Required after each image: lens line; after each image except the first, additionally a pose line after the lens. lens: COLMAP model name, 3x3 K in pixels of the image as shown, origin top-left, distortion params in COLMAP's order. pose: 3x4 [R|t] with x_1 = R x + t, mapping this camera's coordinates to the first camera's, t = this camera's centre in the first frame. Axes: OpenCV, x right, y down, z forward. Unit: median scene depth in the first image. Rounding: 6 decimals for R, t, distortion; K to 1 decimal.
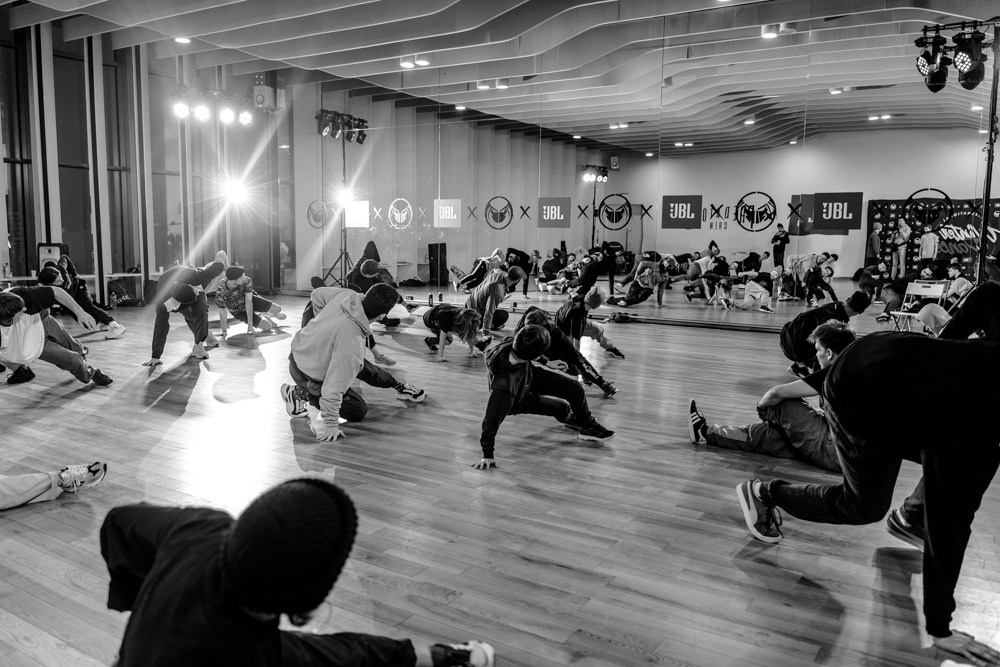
lens RADIAL K [[798.1, 0, 500.0], [0, 798.1, 333.5], [0, 0, 1]] dist [0.001987, -0.000393]
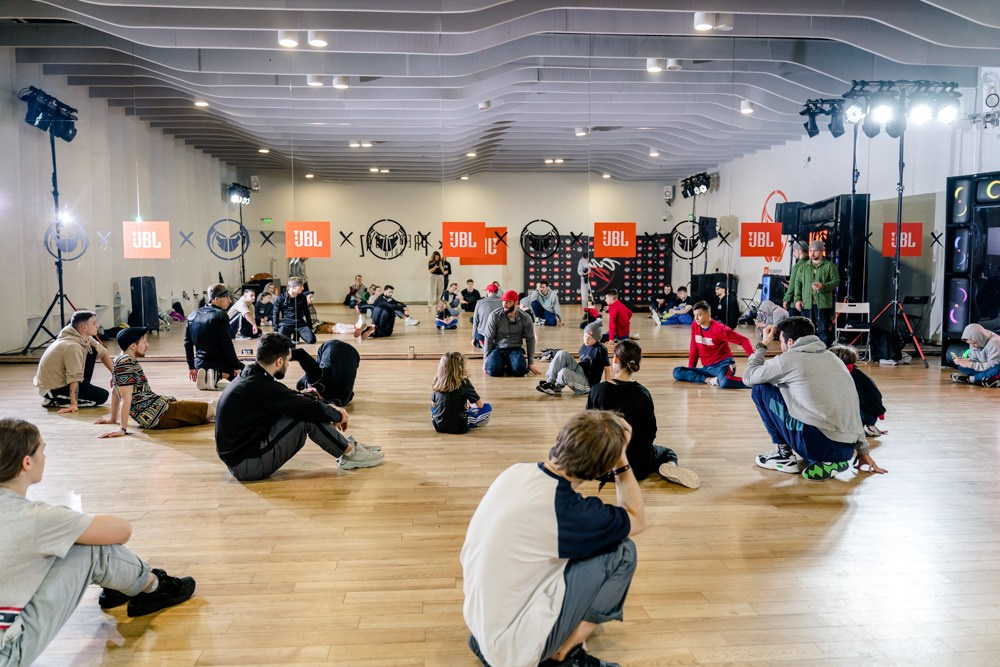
lens RADIAL K [[798.1, 0, 500.0], [0, 798.1, 333.5], [0, 0, 1]] dist [0.001987, -0.000393]
pose [[0.791525, -0.066477, 0.607511, -0.344762], [0.087104, 0.996189, -0.004480, -0.034786], [-0.604898, 0.056462, 0.794299, 0.239055]]
